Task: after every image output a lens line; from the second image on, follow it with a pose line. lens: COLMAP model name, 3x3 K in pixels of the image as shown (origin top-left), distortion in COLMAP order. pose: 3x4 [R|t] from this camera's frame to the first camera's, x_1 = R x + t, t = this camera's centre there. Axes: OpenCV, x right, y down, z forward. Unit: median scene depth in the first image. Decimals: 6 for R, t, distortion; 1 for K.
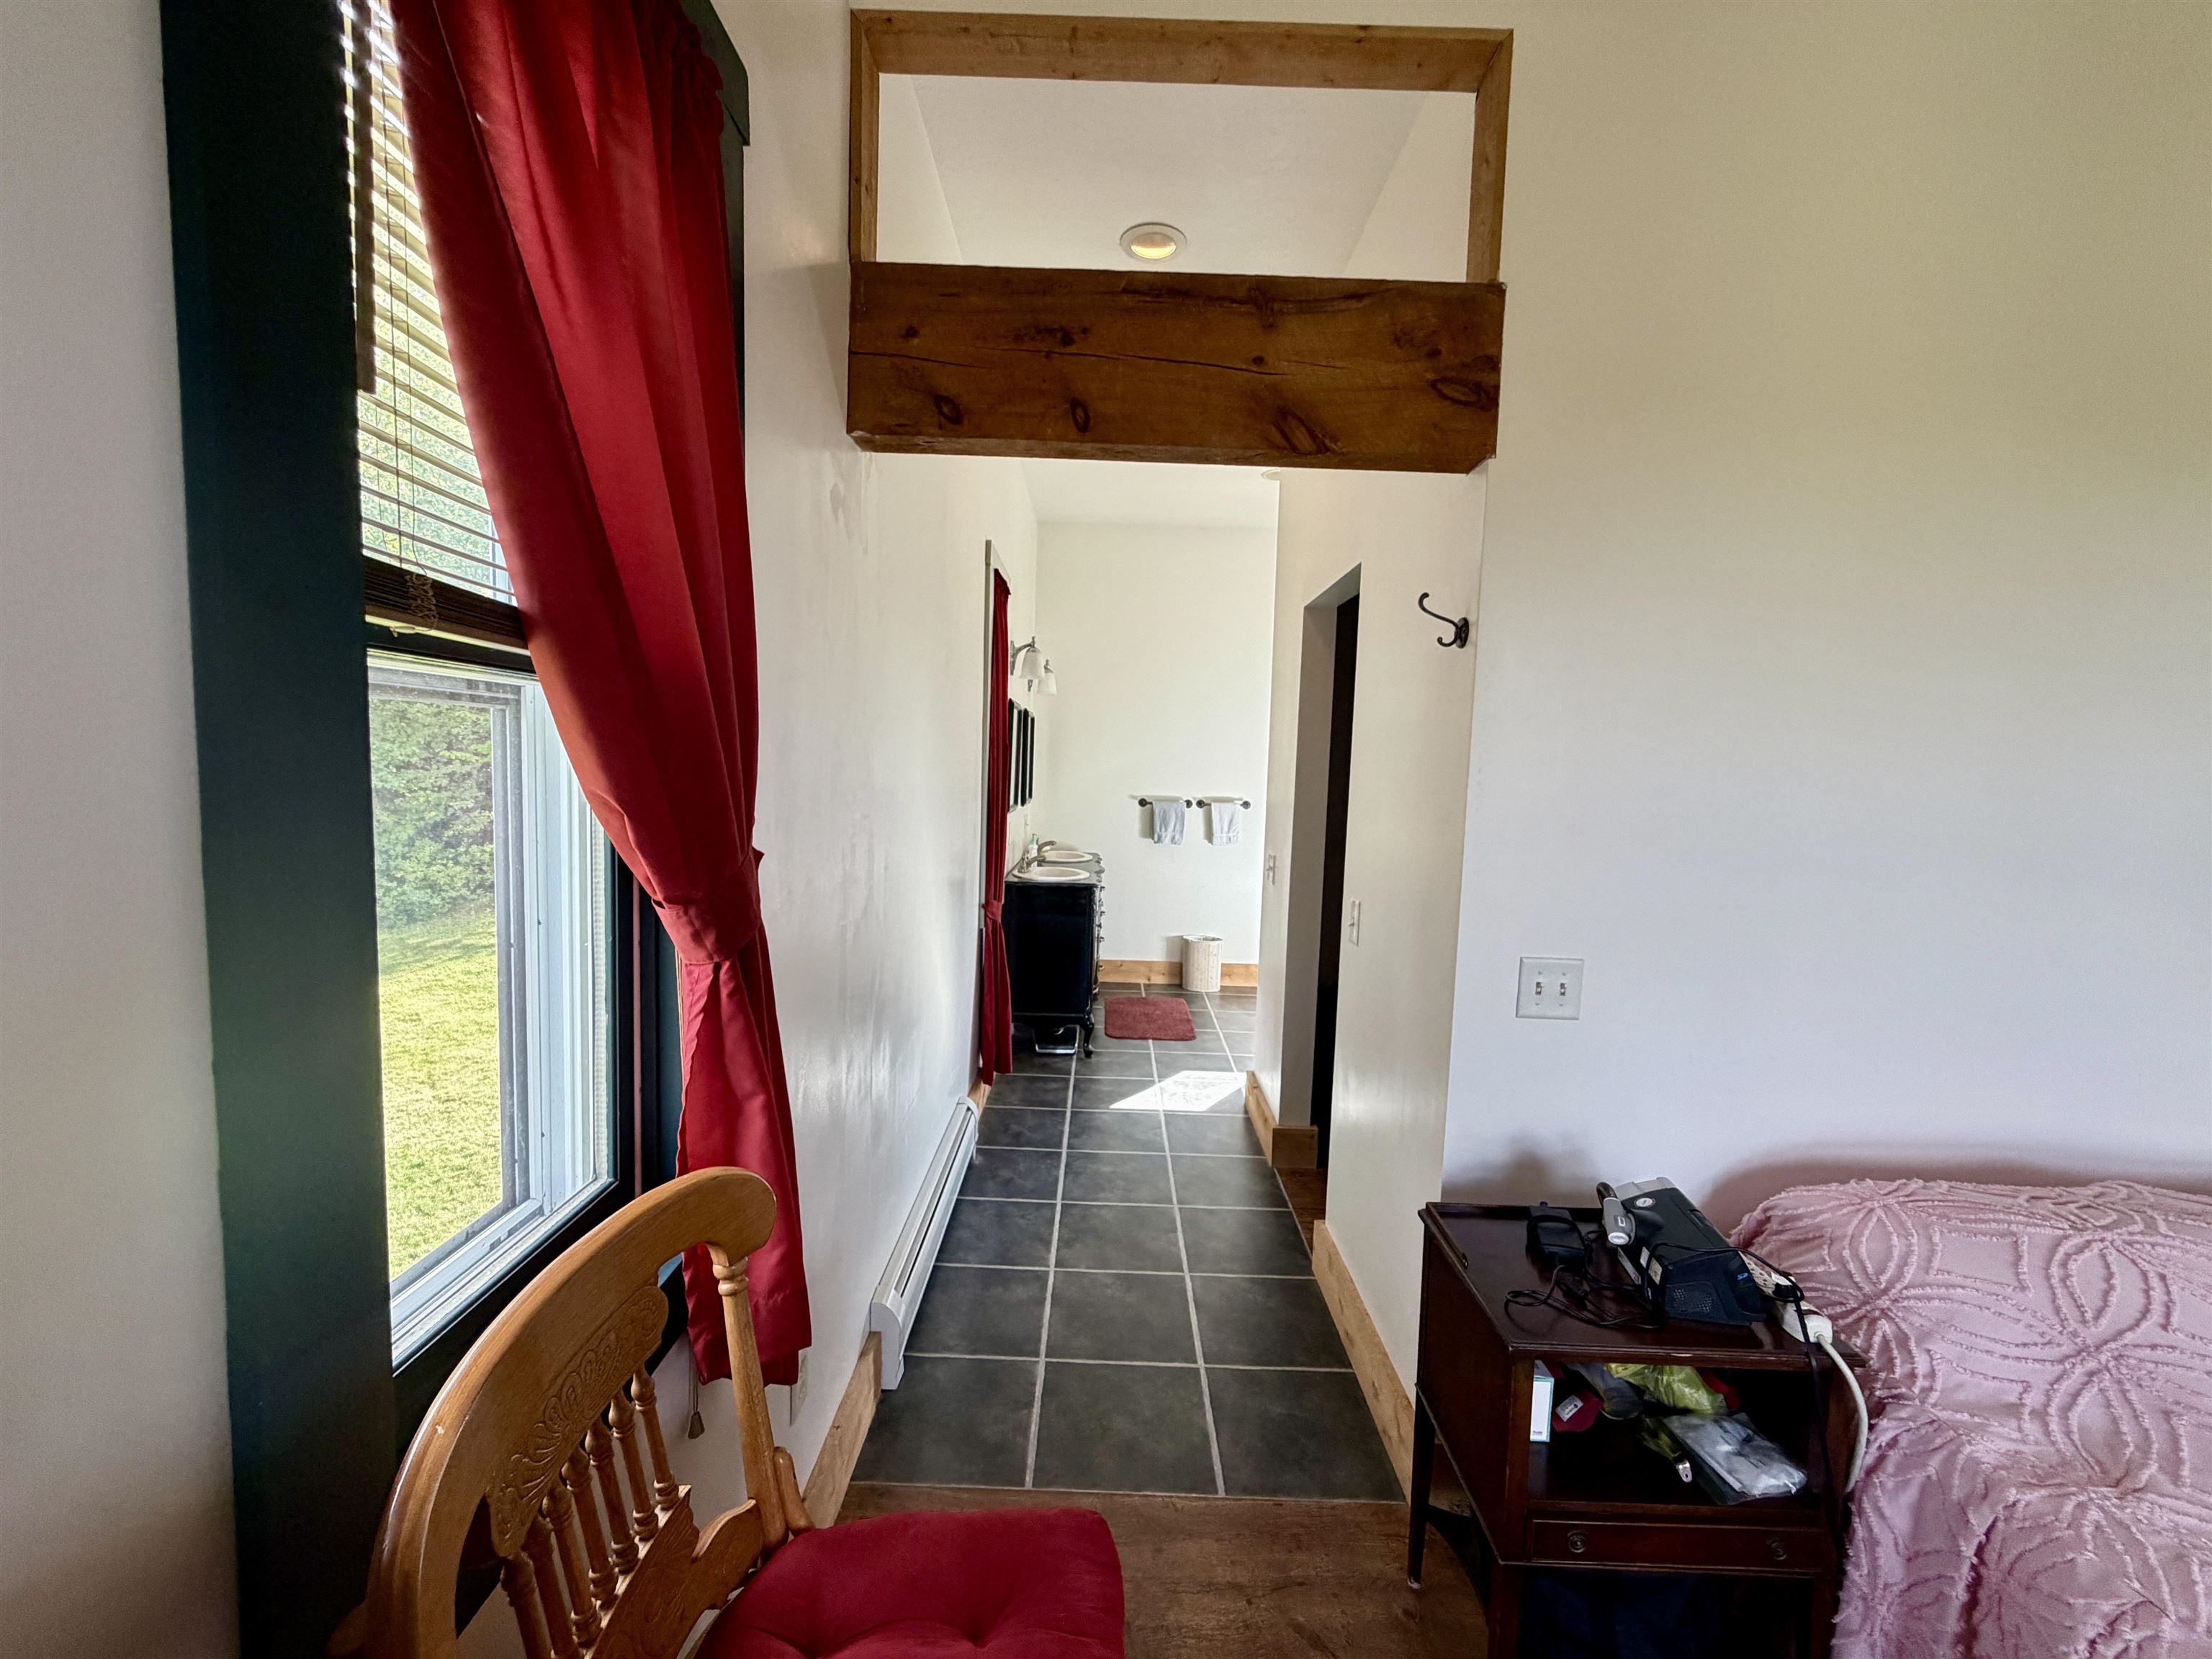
lens RADIAL K [[882.0, 0, 1106.4], [0, 882.0, 826.1], [0, 0, 1]] dist [0.001328, -0.000341]
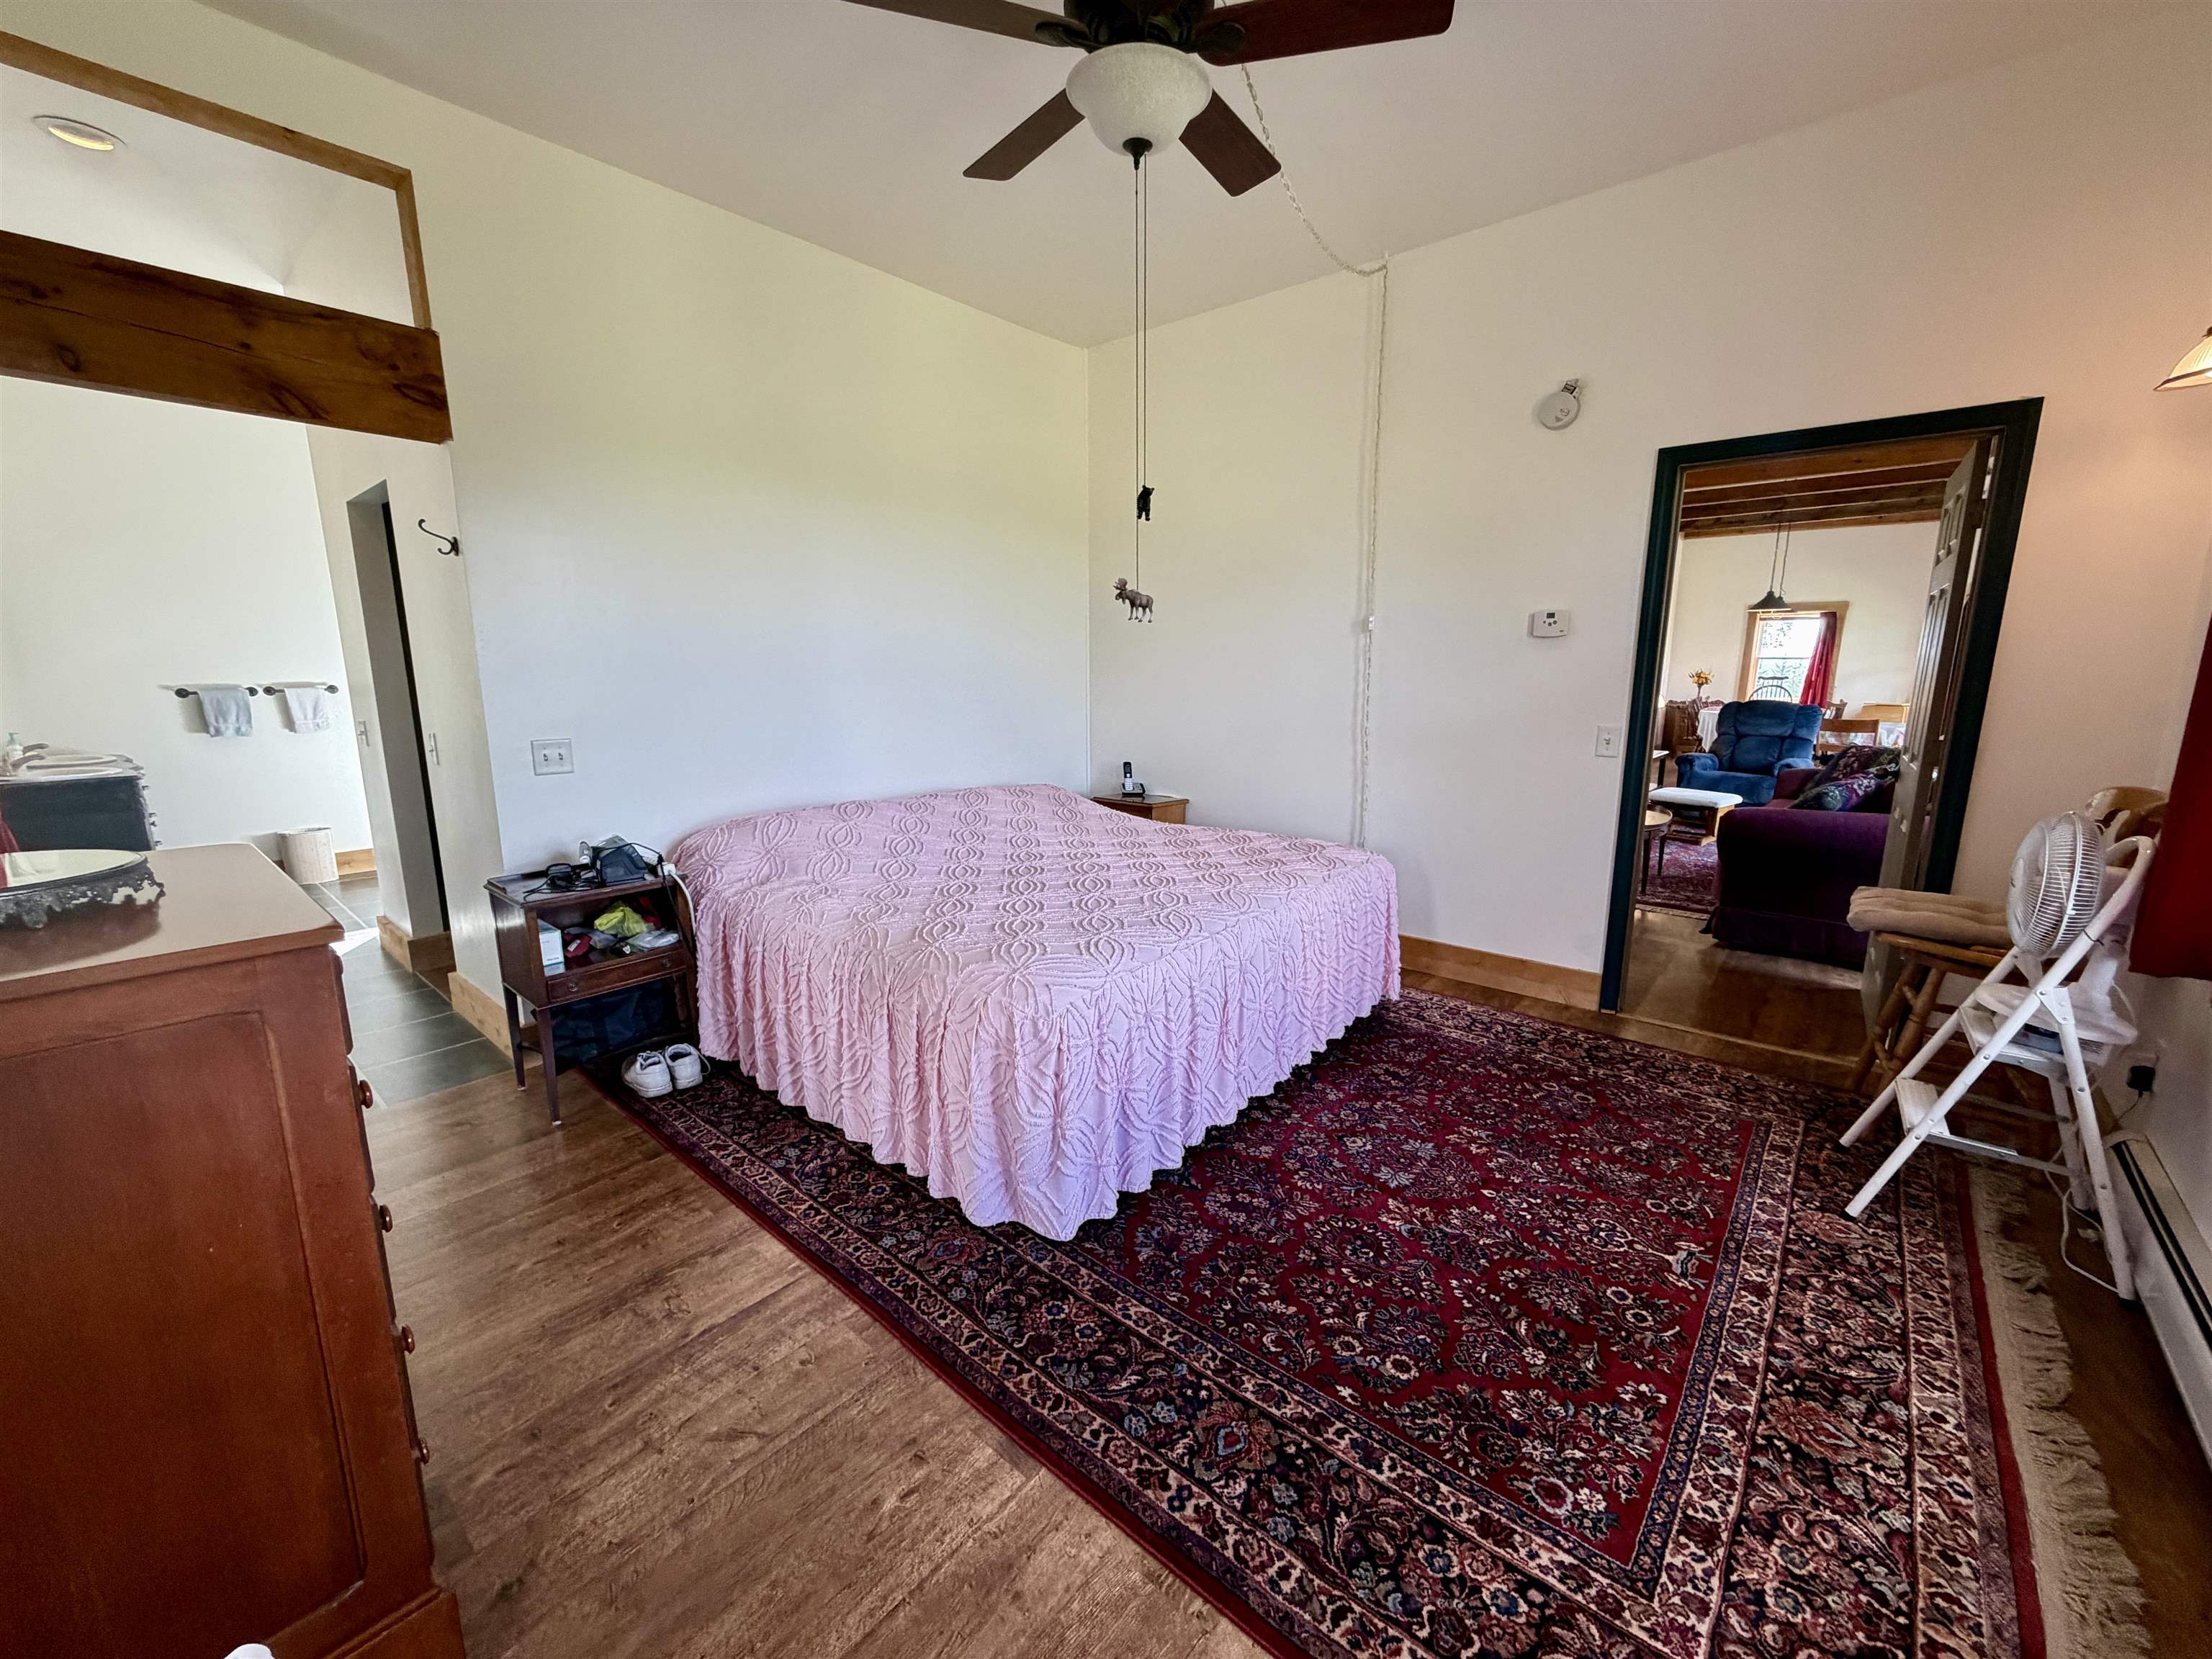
lens RADIAL K [[882.0, 0, 1105.0], [0, 882.0, 831.7], [0, 0, 1]] dist [0.001328, -0.000341]
pose [[0.652934, -0.172221, 0.737575, -0.114983], [0.077069, 0.983858, 0.161502, 0.137574], [-0.753483, -0.048606, 0.655668, -1.067568]]
